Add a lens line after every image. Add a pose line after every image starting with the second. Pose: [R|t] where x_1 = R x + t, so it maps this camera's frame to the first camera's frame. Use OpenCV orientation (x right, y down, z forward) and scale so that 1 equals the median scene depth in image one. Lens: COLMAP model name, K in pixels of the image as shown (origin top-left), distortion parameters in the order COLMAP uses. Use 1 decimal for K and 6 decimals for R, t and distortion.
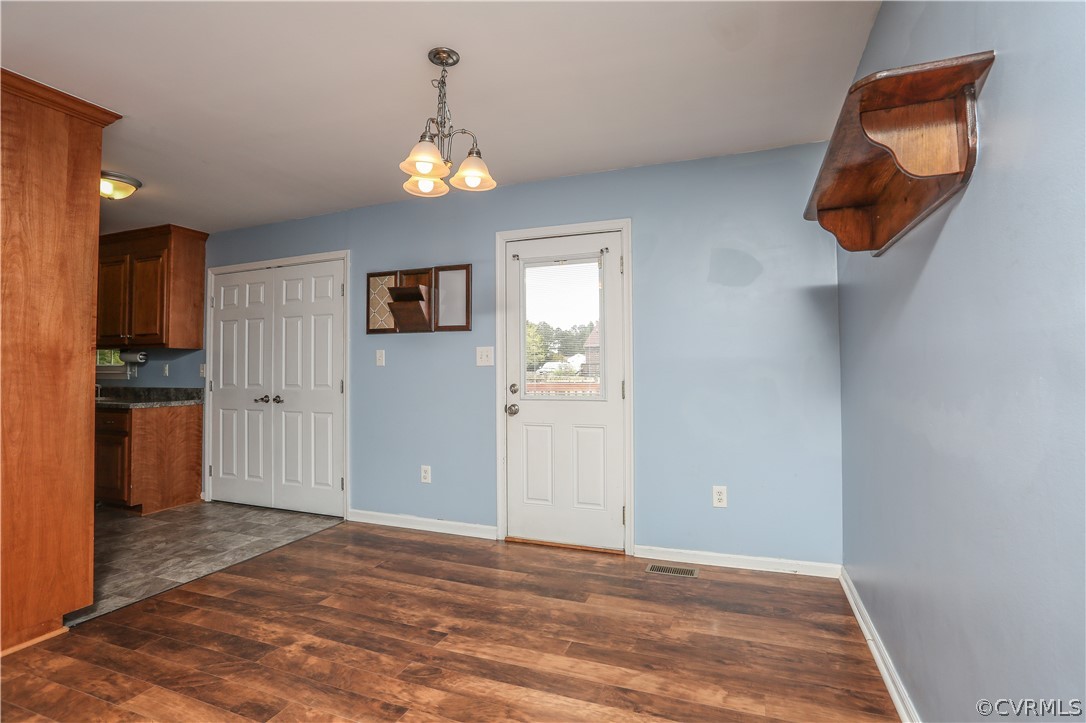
lens RADIAL K [[532.3, 0, 539.6], [0, 532.3, 357.0], [0, 0, 1]] dist [-0.084942, 0.027457]
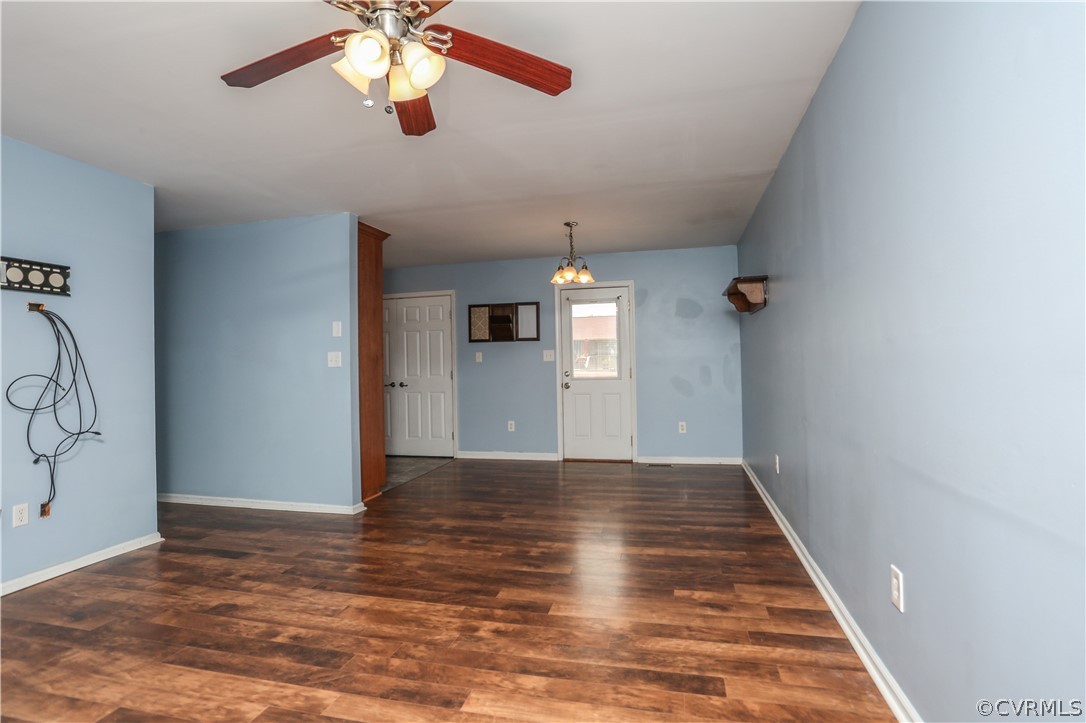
lens RADIAL K [[534.6, 0, 545.7], [0, 534.6, 356.9], [0, 0, 1]] dist [-0.086653, 0.034090]
pose [[0.994707, -0.002295, 0.102723, -0.284985], [0.003491, 0.999928, -0.011466, 0.022359], [-0.102689, 0.011764, 0.994644, -0.713948]]
